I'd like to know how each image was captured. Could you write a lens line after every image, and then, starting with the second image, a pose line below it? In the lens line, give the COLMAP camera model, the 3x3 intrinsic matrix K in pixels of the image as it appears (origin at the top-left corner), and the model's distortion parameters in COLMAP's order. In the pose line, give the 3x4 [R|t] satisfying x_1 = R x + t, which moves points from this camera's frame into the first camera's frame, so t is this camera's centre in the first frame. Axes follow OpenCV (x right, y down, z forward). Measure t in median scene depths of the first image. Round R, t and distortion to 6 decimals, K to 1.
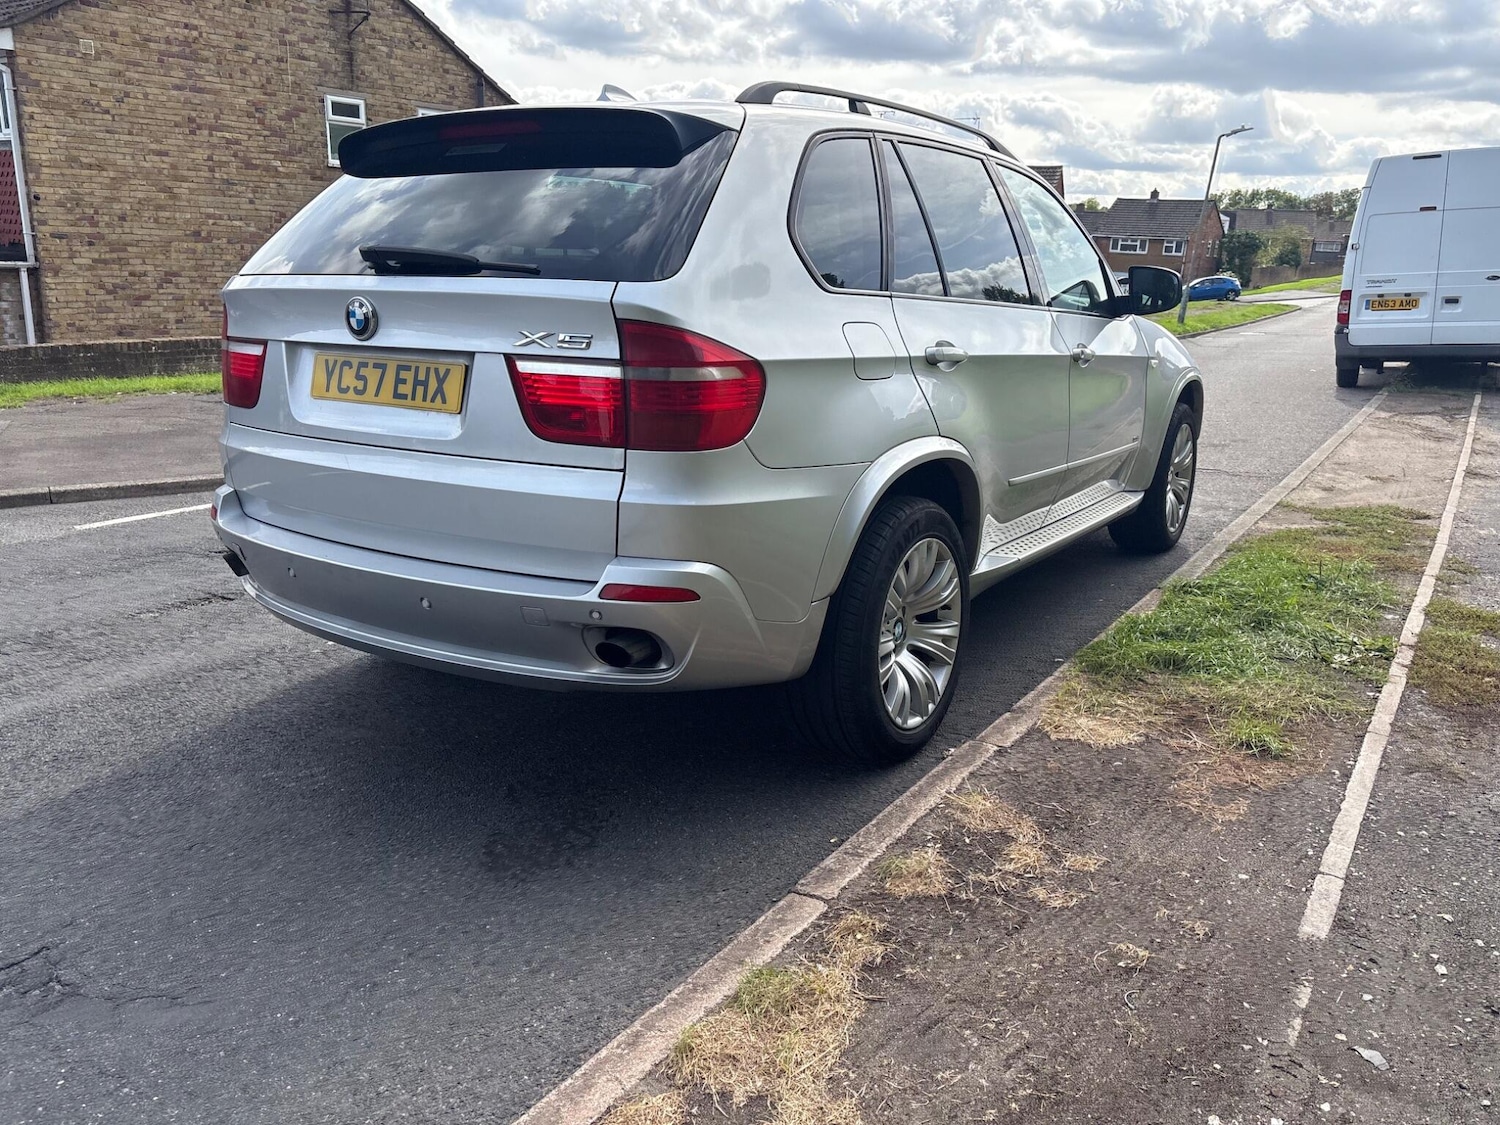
lens RADIAL K [[1256.1, 0, 814.7], [0, 1256.1, 570.1], [0, 0, 1]] dist [0.074047, -0.107337]
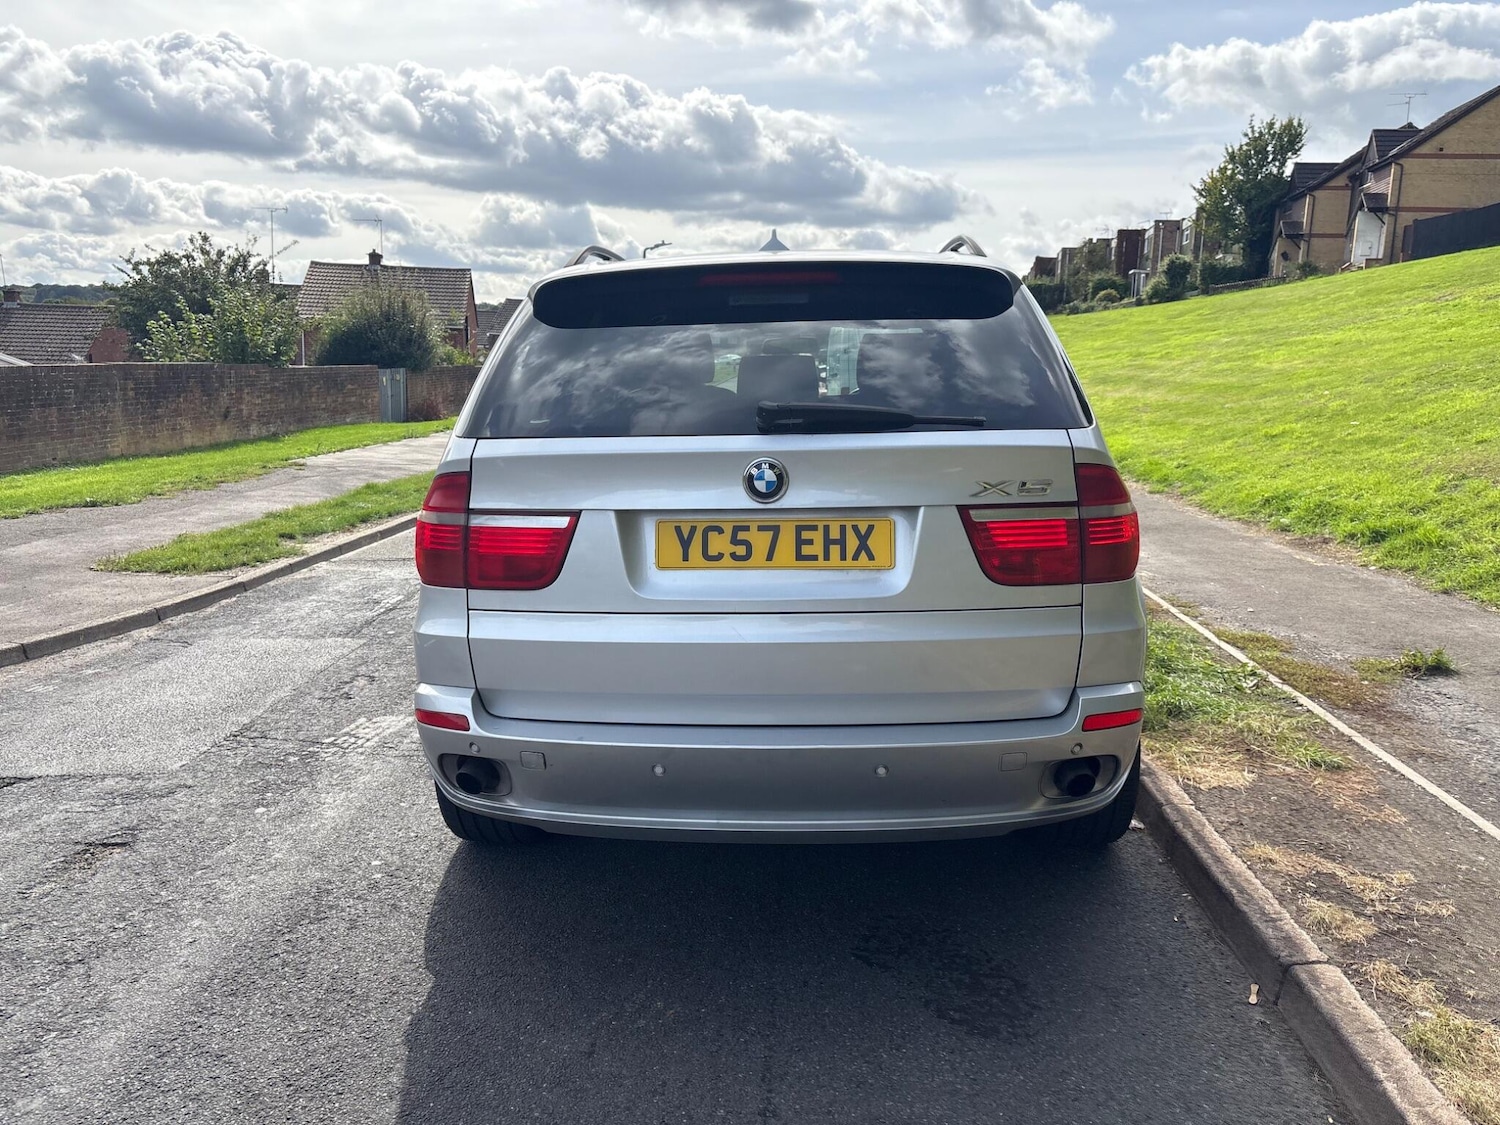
lens RADIAL K [[1205.8, 0, 871.5], [0, 1205.8, 536.1], [0, 0, 1]] dist [0.048209, -0.042932]
pose [[0.849936, -0.095649, 0.518132, -0.562445], [0.141840, 0.988617, -0.050171, -0.076007], [-0.507435, 0.116134, 0.853828, 0.154026]]
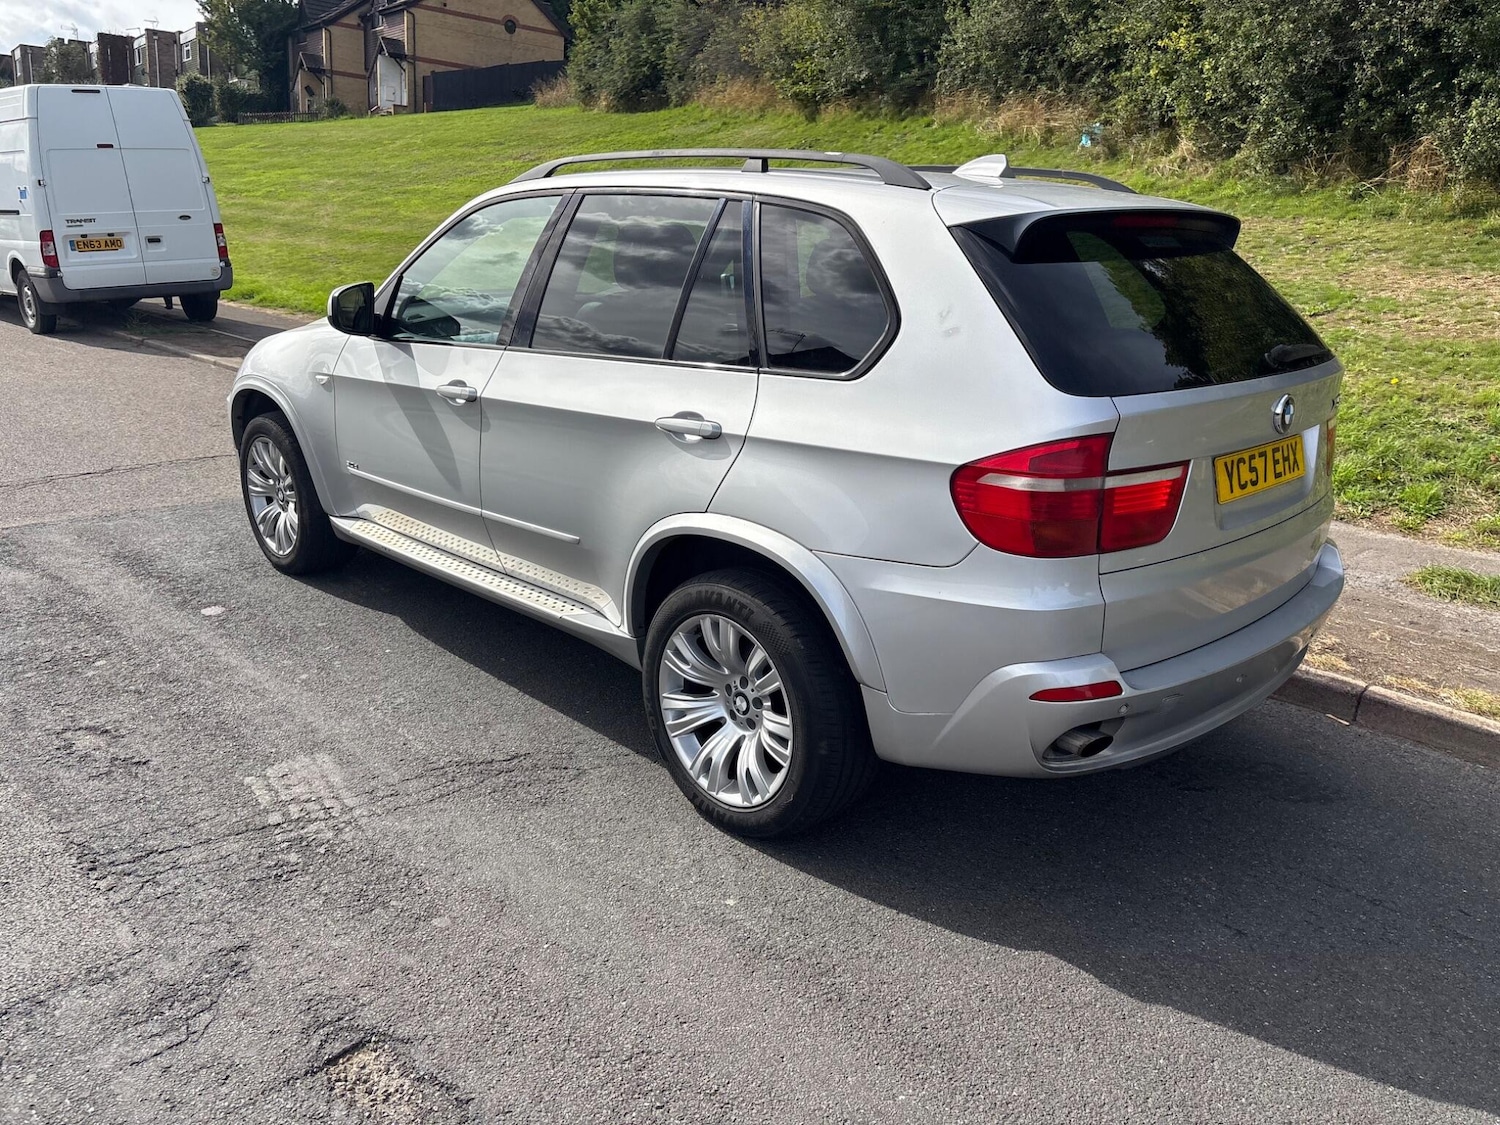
lens RADIAL K [[1097.4, 0, 867.7], [0, 1097.4, 522.3], [0, 0, 1]] dist [0.060576, -0.043583]
pose [[0.168479, -0.268179, 0.948522, -0.994624], [0.190569, 0.952985, 0.235591, -0.297782], [-0.967108, 0.141067, 0.211665, 0.861645]]
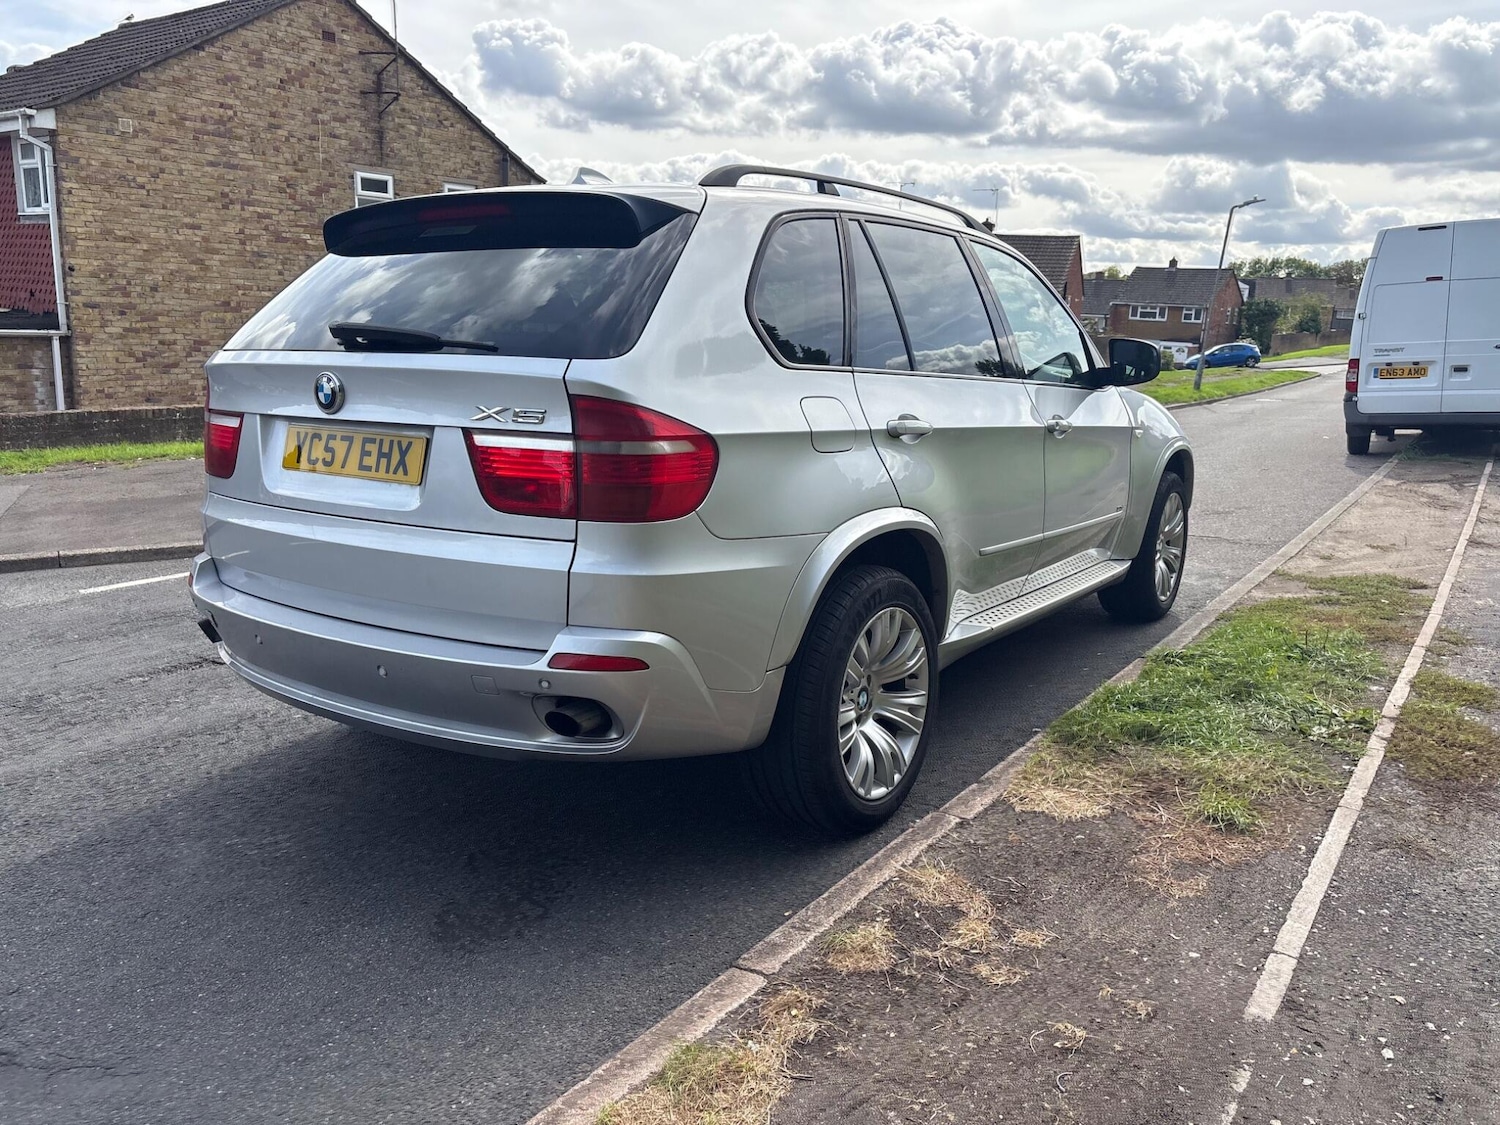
lens RADIAL K [[1266.9, 0, 814.2], [0, 1266.9, 556.0], [0, 0, 1]] dist [0.033949, -0.023515]
pose [[0.999726, 0.003761, -0.023101, 0.045224], [-0.005163, 0.998130, -0.060916, -0.004199], [0.022829, 0.061019, 0.997876, -0.011282]]
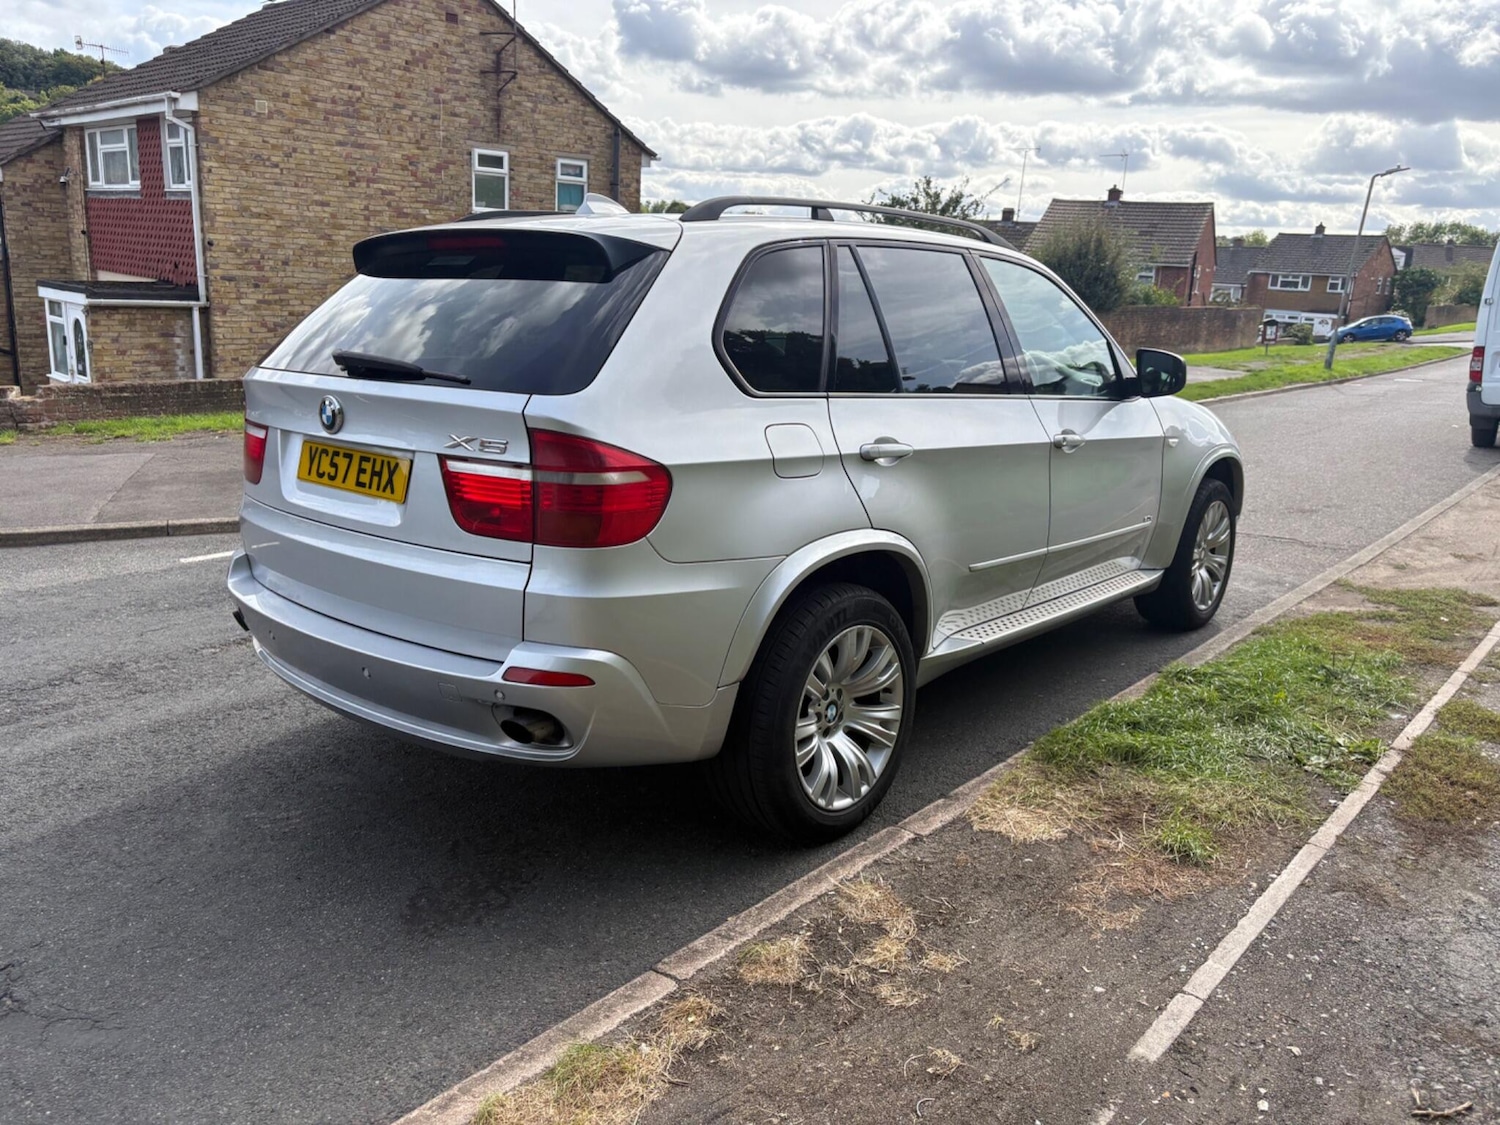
lens RADIAL K [[1263.6, 0, 785.0], [0, 1263.6, 550.1], [0, 0, 1]] dist [0.065589, -0.104983]
pose [[0.989105, 0.039054, -0.141934, 0.154301], [-0.044235, 0.998458, -0.033531, -0.044897], [0.140405, 0.039444, 0.989308, -0.040754]]
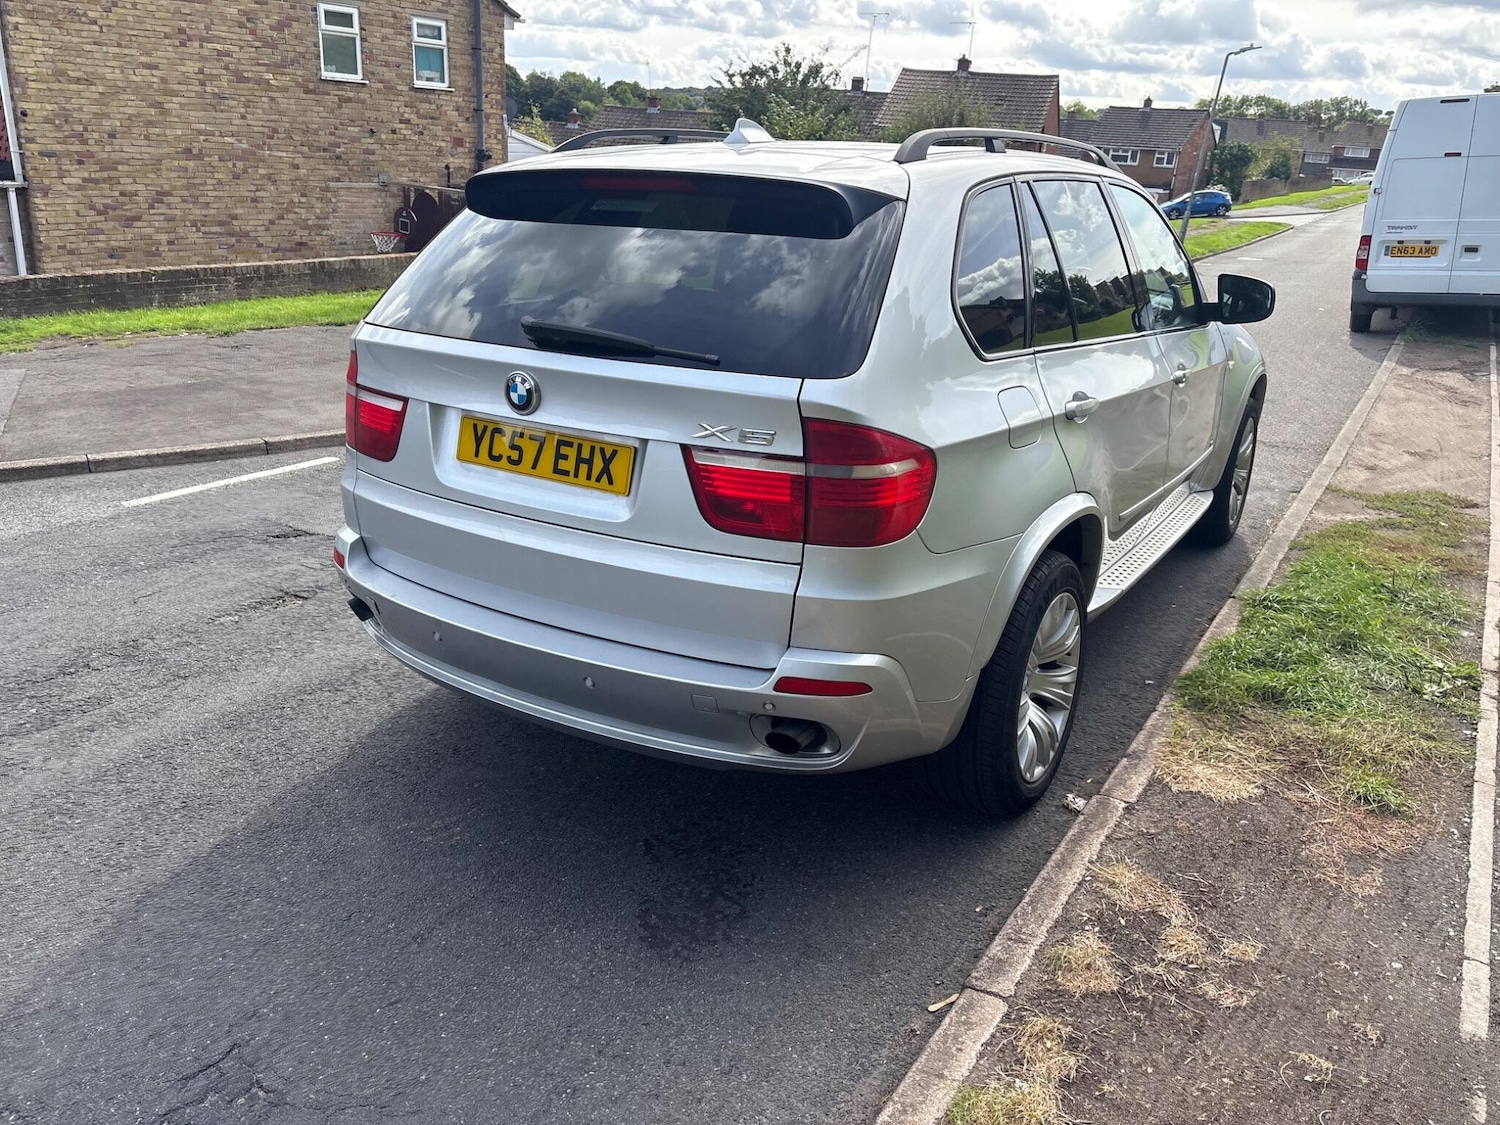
lens RADIAL K [[1256.1, 0, 814.7], [0, 1256.1, 570.1], [0, 0, 1]] dist [0.074047, -0.107337]
pose [[0.999604, 0.012364, 0.025293, -0.113815], [-0.014276, 0.996938, 0.076887, -0.104268], [-0.024265, -0.077218, 0.996719, 0.007675]]
